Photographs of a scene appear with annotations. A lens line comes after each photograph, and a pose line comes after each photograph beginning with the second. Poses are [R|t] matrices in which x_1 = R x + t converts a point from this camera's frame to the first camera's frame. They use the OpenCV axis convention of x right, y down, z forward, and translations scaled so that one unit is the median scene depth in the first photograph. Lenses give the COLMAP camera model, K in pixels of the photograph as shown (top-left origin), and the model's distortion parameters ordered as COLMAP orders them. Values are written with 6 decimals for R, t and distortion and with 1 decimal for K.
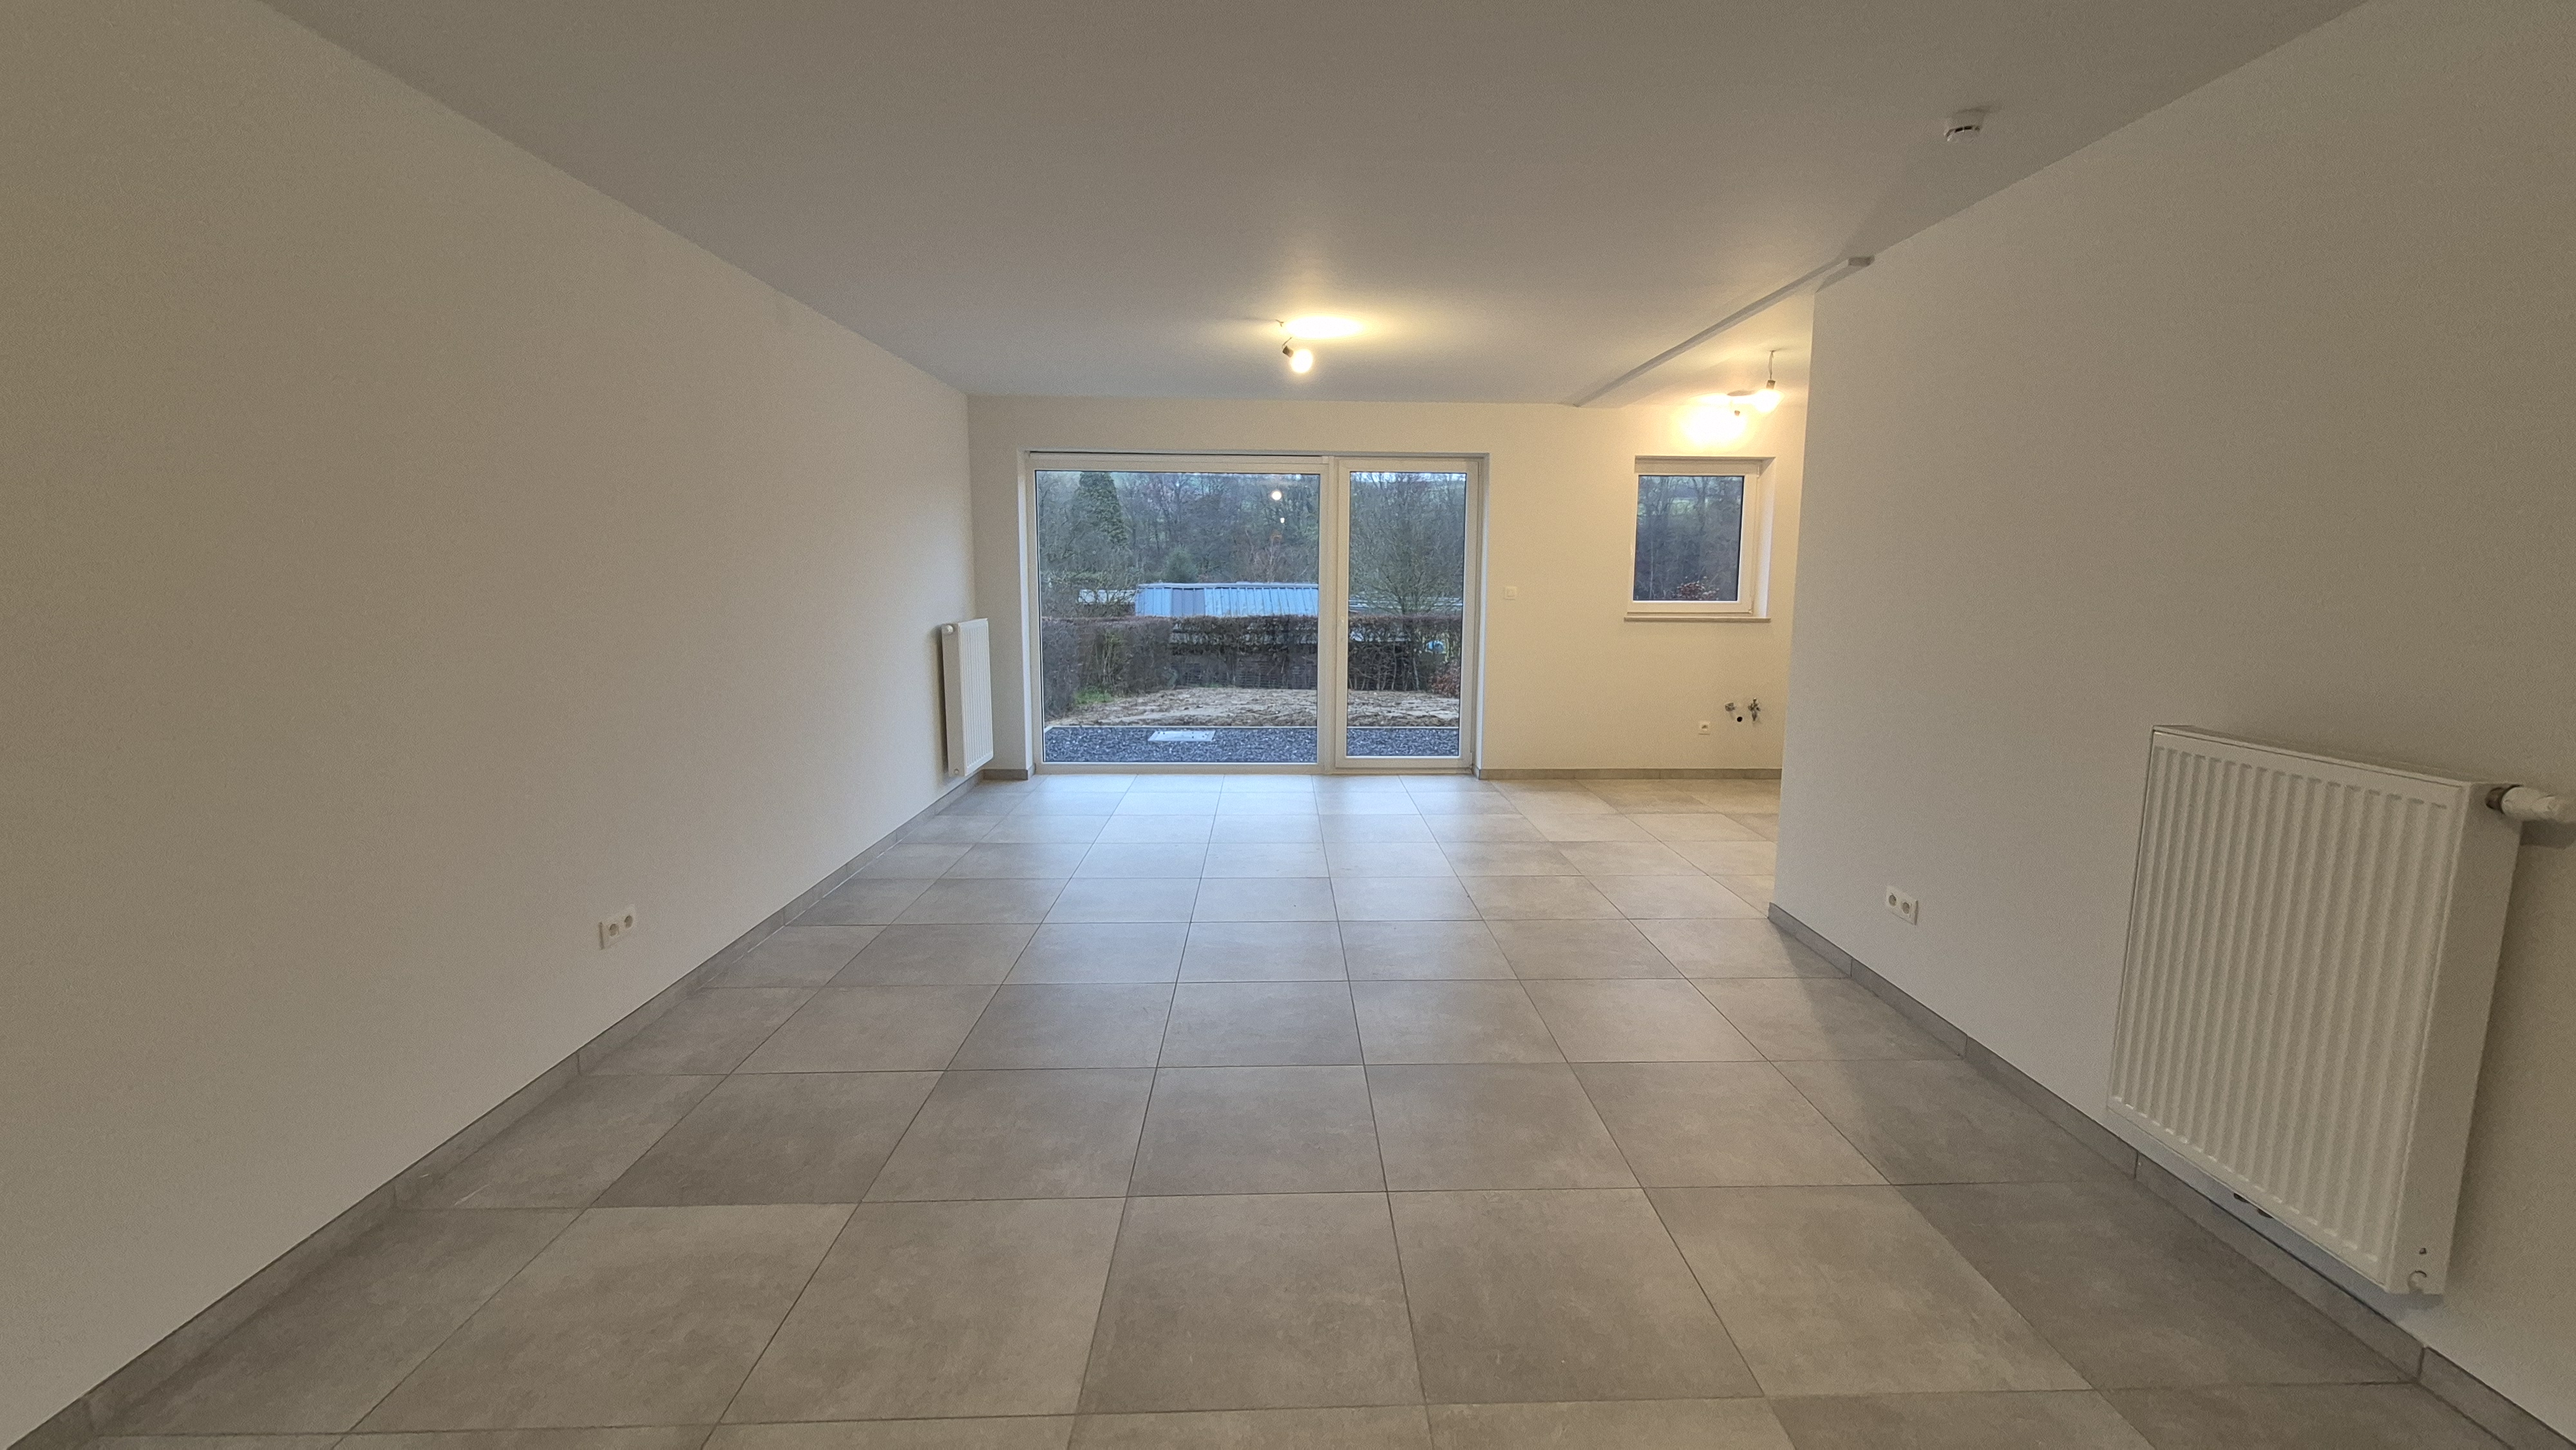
lens RADIAL K [[1009.6, 0, 1319.8], [0, 1009.6, 692.5], [0, 0, 1]] dist [0.002961, 0.000241]
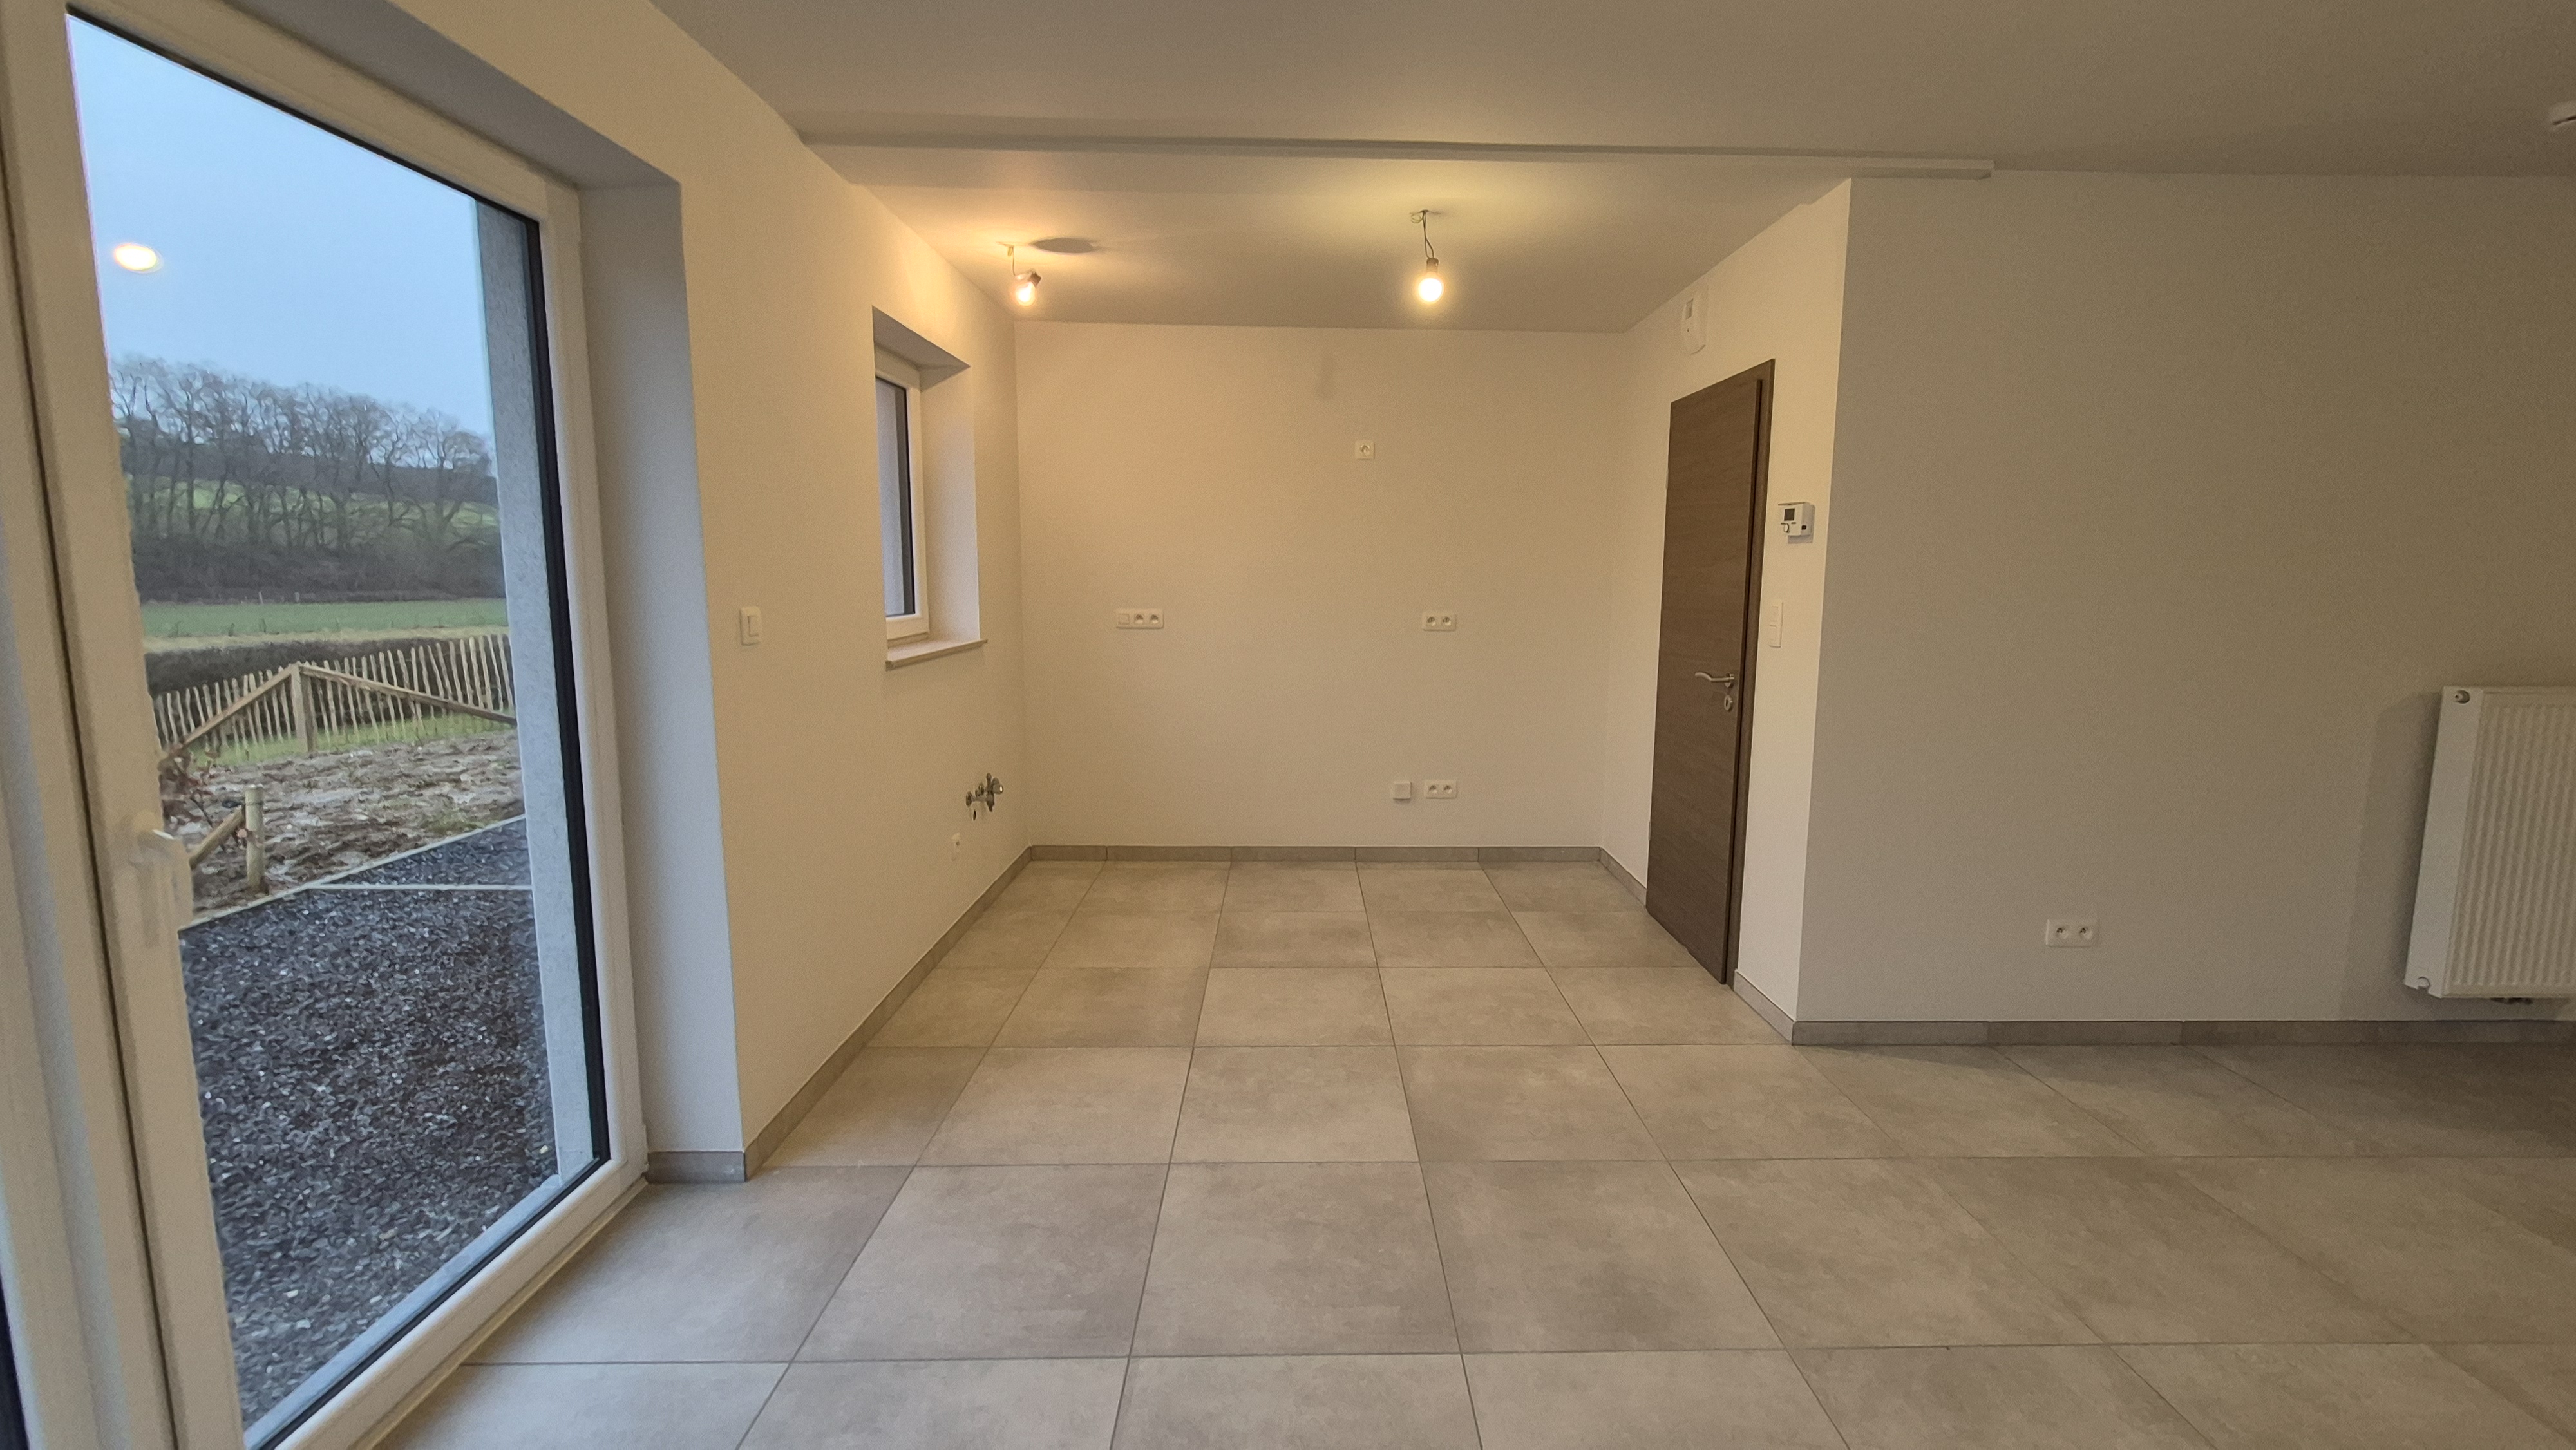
lens RADIAL K [[1009.6, 0, 1319.8], [0, 1009.6, 692.5], [0, 0, 1]] dist [0.002961, 0.000241]
pose [[0.019810, -0.132483, 0.990987, -0.150645], [0.113972, 0.985020, 0.129407, -0.095635], [-0.993286, 0.110381, 0.034613, 0.770656]]
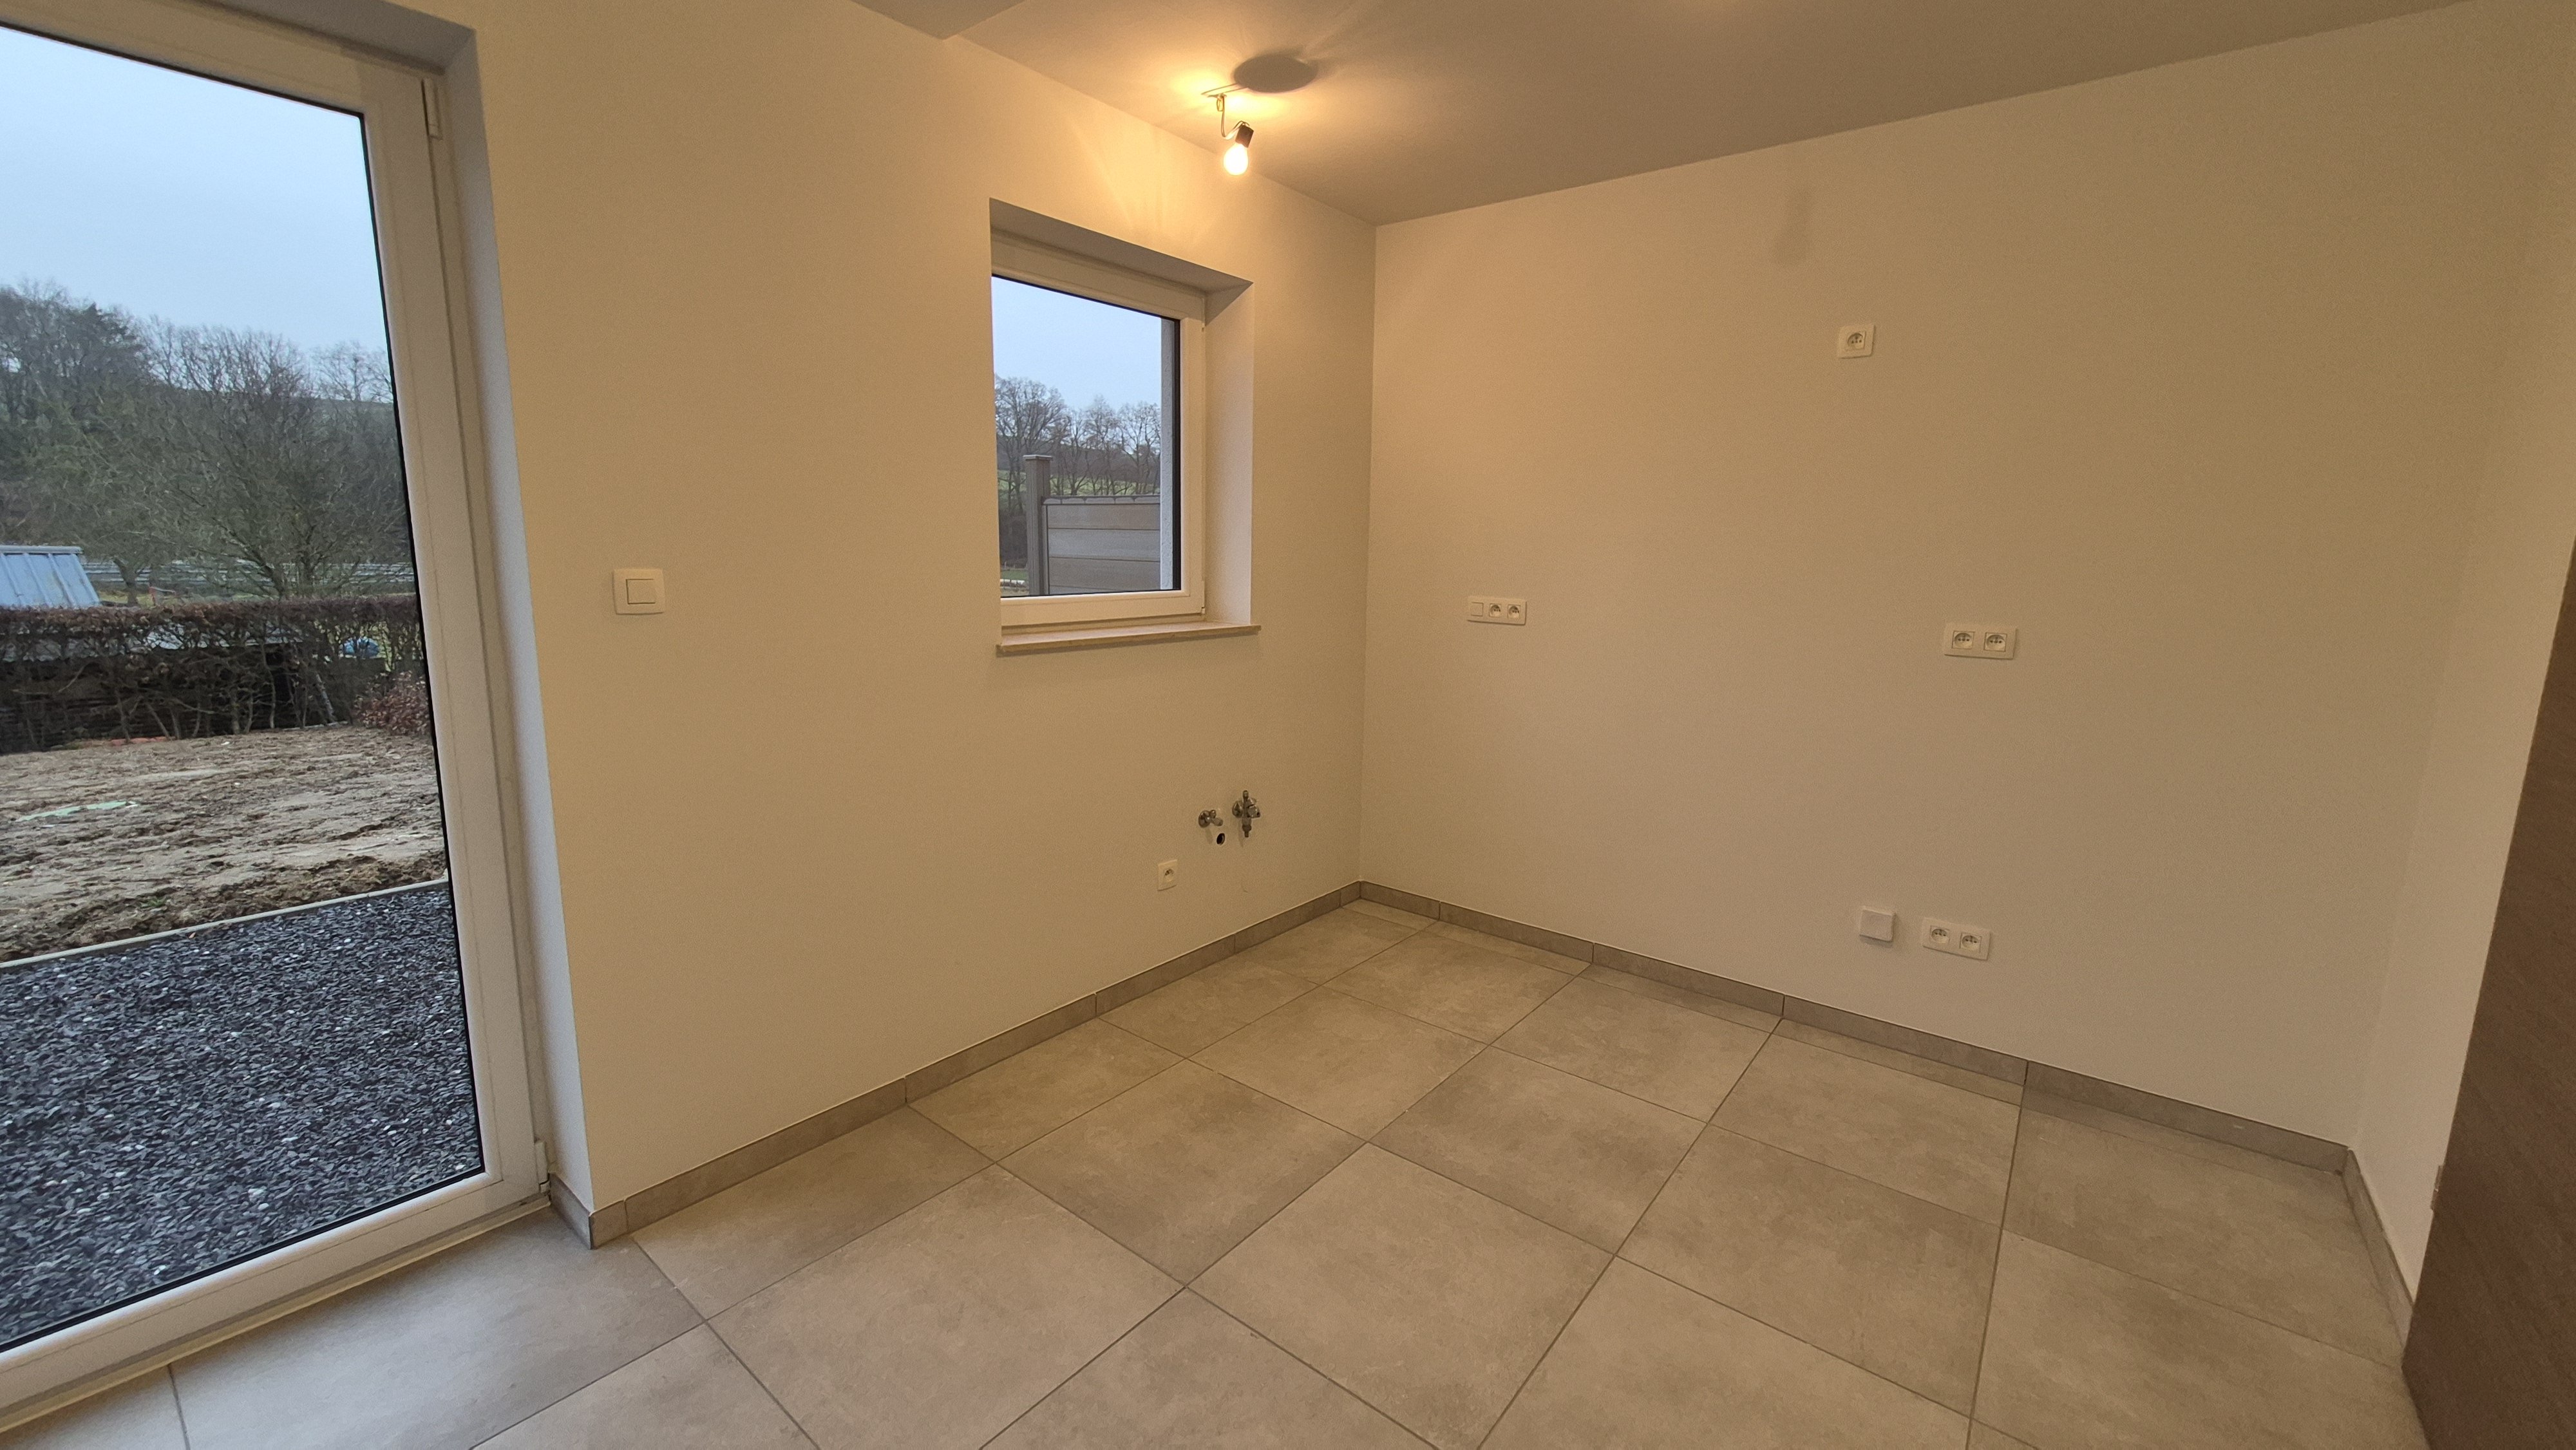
lens RADIAL K [[1009.6, 0, 1319.8], [0, 1009.6, 692.5], [0, 0, 1]] dist [0.002961, 0.000241]
pose [[0.645514, -0.108707, 0.755972, 0.090530], [0.079495, 0.994006, 0.075056, -0.074000], [-0.759600, 0.011646, 0.650286, 0.648593]]
